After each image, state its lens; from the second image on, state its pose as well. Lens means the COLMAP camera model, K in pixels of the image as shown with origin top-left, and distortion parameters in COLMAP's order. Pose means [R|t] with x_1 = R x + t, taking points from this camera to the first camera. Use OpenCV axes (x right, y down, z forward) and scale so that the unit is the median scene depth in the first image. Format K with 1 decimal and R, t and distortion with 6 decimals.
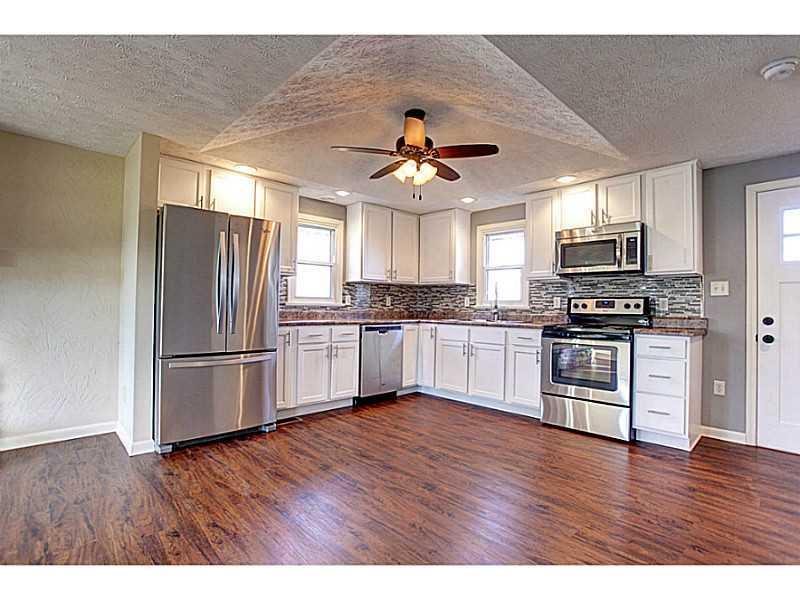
lens RADIAL K [[398.9, 0, 401.8], [0, 398.9, 300.2], [0, 0, 1]] dist [-0.051880, 0.006094]
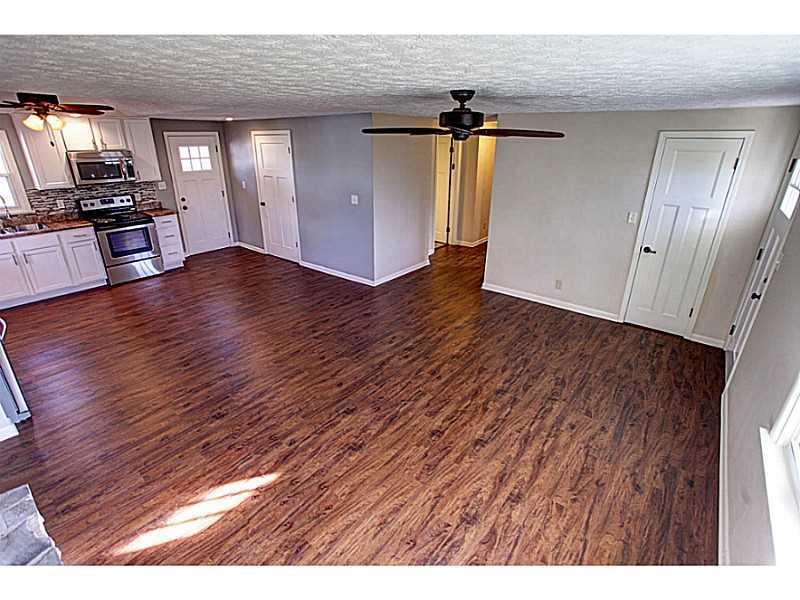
lens RADIAL K [[398.9, 0, 398.7], [0, 398.9, 299.1], [0, 0, 1]] dist [-0.051880, 0.006094]
pose [[-0.124804, -0.386123, 0.913966, -1.207270], [-0.029429, 0.922203, 0.385584, -0.265583], [-0.991745, 0.021225, -0.126458, 0.067666]]
